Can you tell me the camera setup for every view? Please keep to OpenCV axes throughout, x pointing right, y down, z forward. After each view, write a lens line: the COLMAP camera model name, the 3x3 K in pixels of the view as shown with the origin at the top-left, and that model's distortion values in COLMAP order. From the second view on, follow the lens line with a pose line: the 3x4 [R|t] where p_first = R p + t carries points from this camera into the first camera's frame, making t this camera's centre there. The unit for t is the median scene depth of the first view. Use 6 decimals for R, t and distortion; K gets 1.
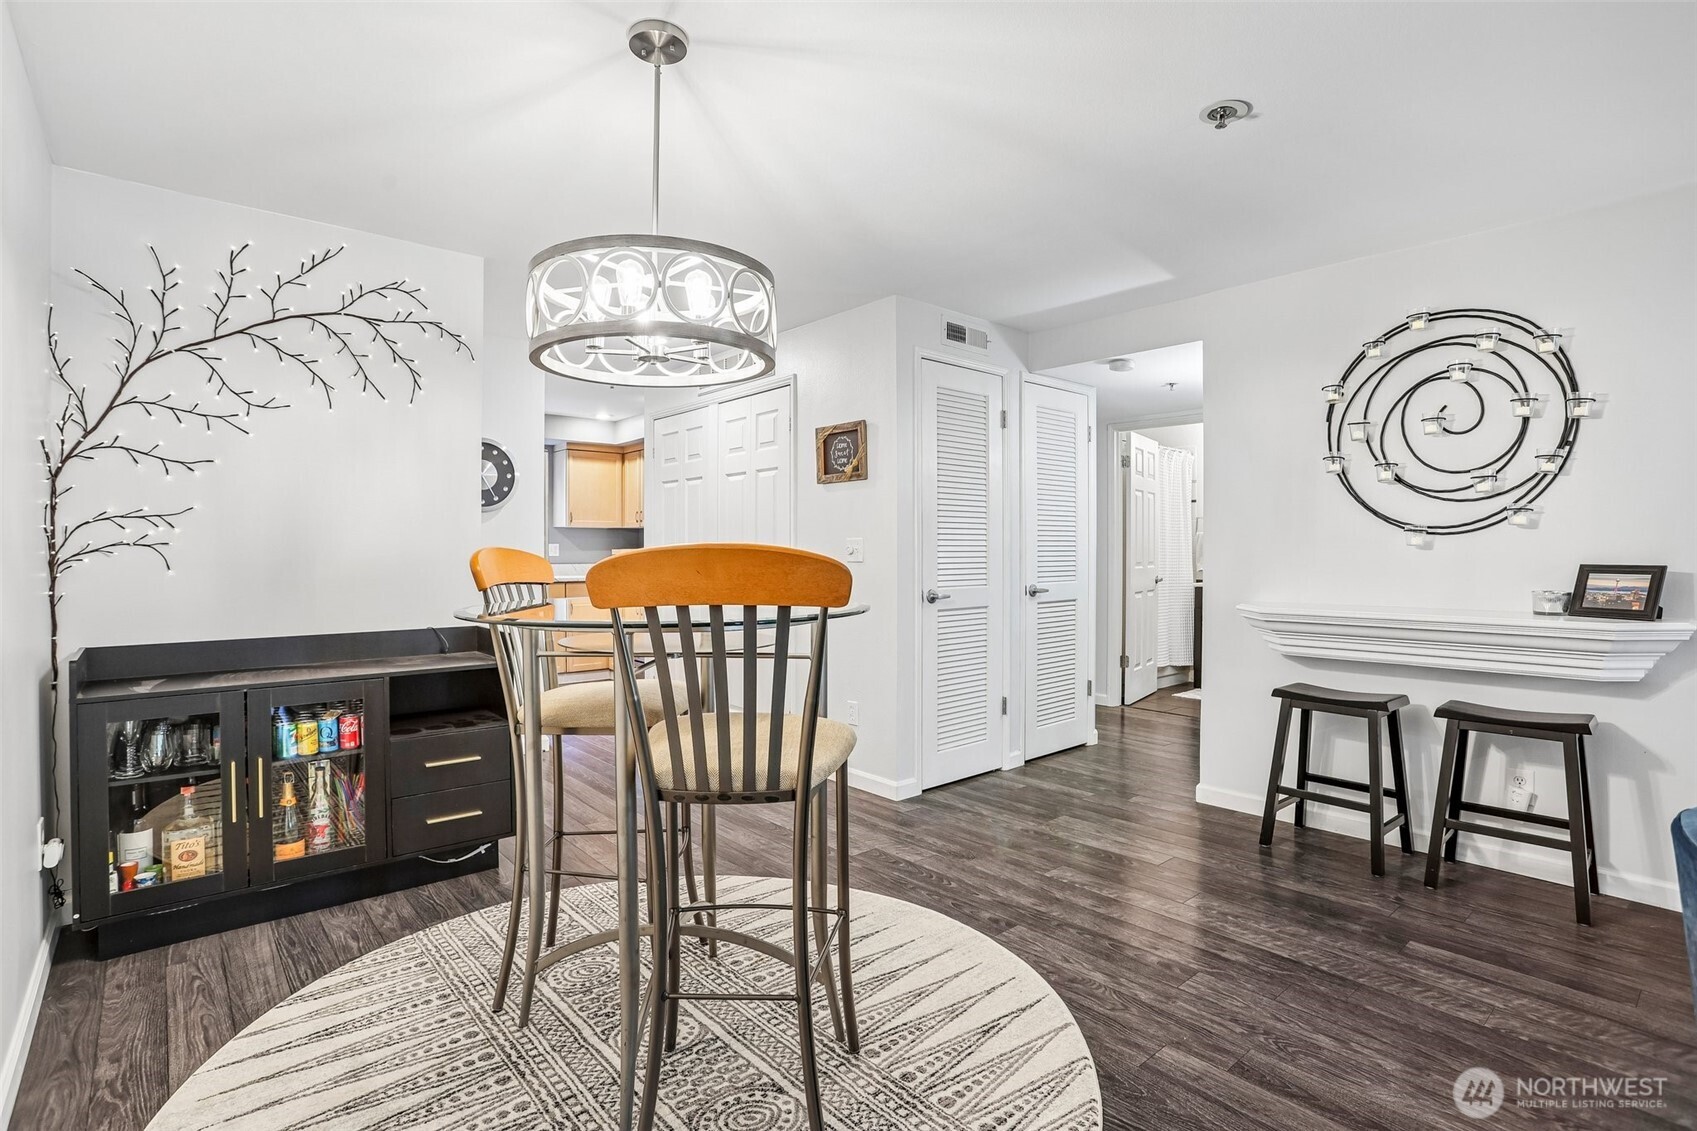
lens RADIAL K [[907.5, 0, 840.6], [0, 907.5, 564.8], [0, 0, 1]] dist [-0.001875, 0.001924]
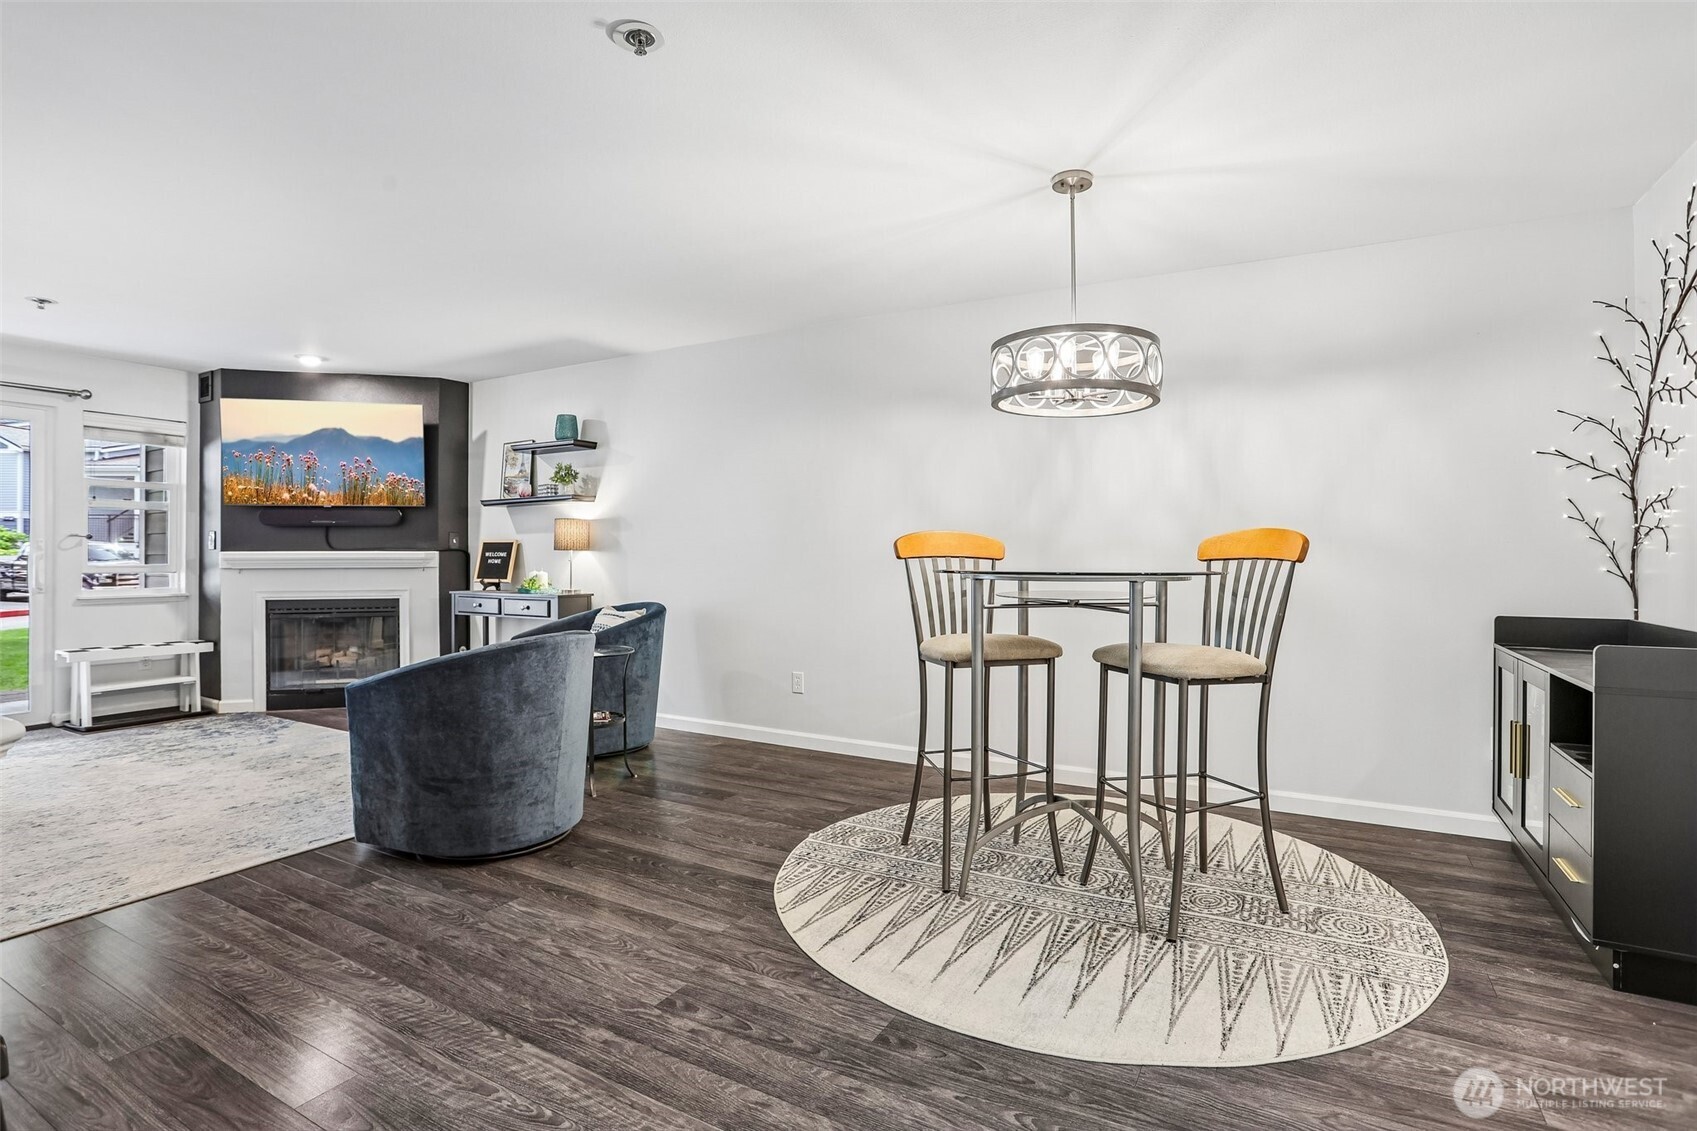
lens RADIAL K [[922.7, 0, 849.5], [0, 922.7, 556.1], [0, 0, 1]] dist [0.021920, 0.006305]
pose [[-0.947420, -0.006475, -0.319927, 0.542625], [-0.010321, 0.999893, 0.010325, 0.009085], [0.319826, 0.013084, -0.947386, 2.032349]]
